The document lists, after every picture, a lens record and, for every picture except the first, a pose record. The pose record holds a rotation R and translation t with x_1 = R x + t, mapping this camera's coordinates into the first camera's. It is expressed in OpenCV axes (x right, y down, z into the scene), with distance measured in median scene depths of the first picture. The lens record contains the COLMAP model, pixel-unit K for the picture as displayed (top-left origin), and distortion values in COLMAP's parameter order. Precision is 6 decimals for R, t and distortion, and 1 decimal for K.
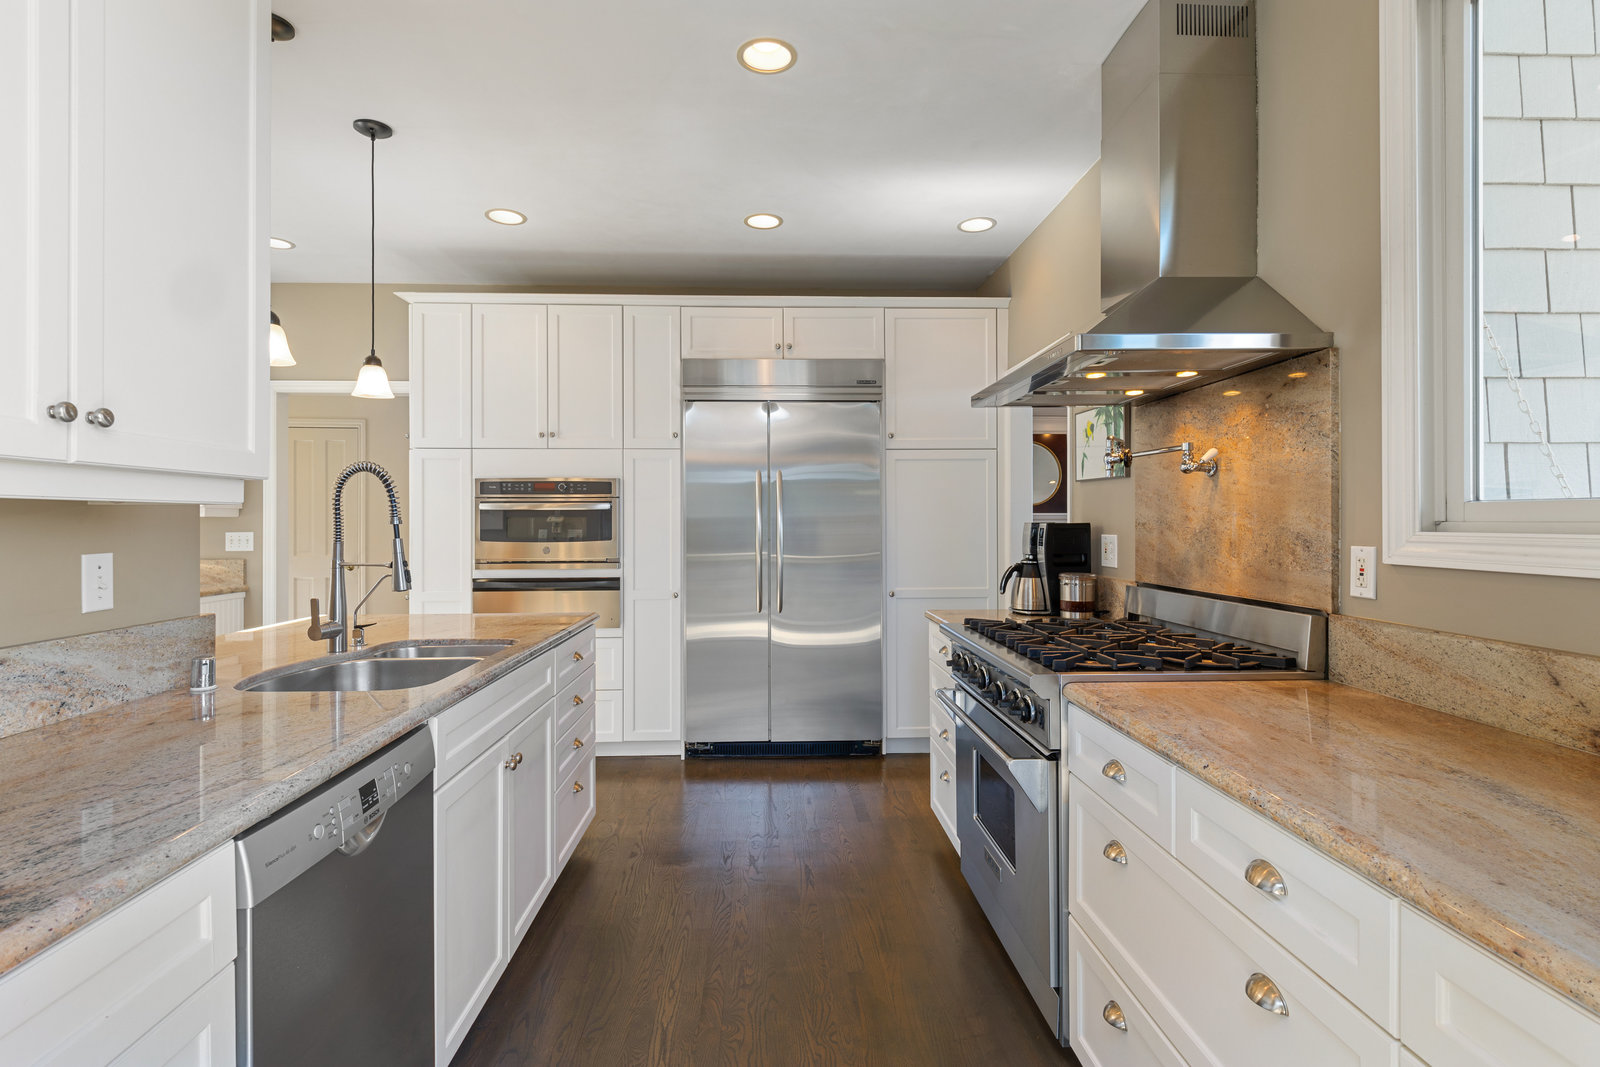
lens RADIAL K [[797.2, 0, 798.7], [0, 797.2, 527.9], [0, 0, 1]] dist [0.001270, 0.000062]
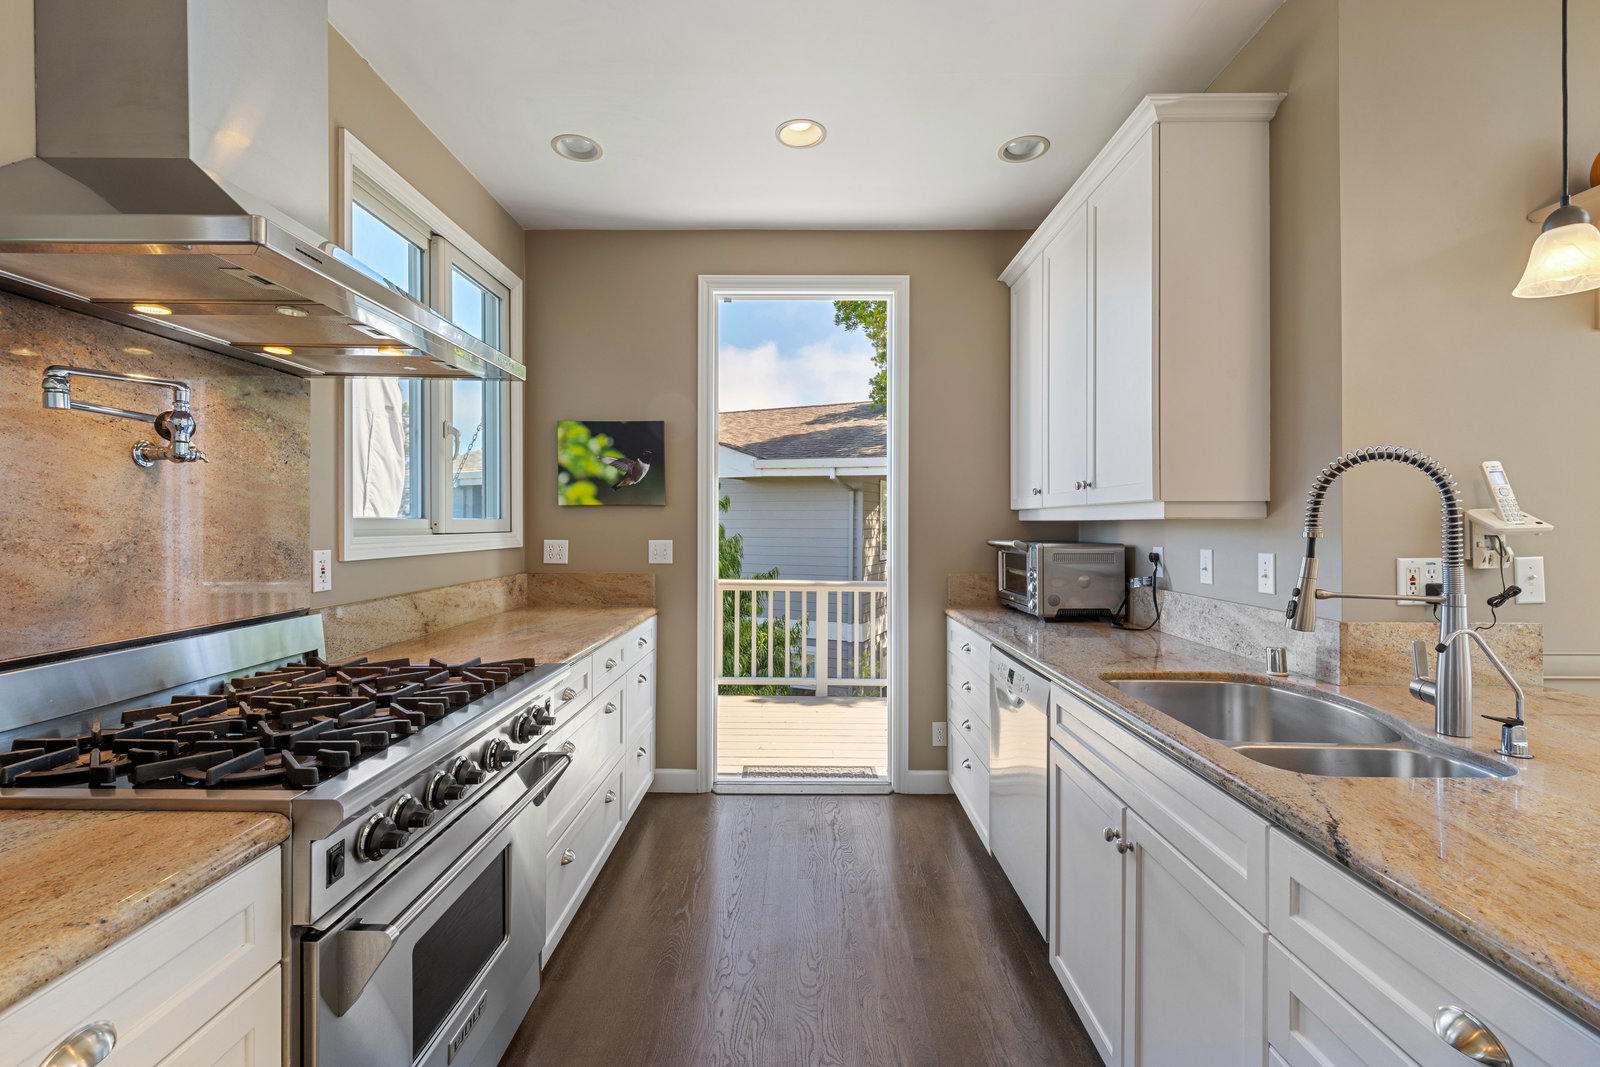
lens RADIAL K [[717.4, 0, 795.6], [0, 717.4, 527.6], [0, 0, 1]] dist [-0.001005, -0.000024]
pose [[-0.998198, -0.001123, 0.059998, -0.087406], [-0.000381, 0.999923, 0.012364, -0.023554], [-0.060007, 0.012319, -0.998122, 1.823883]]
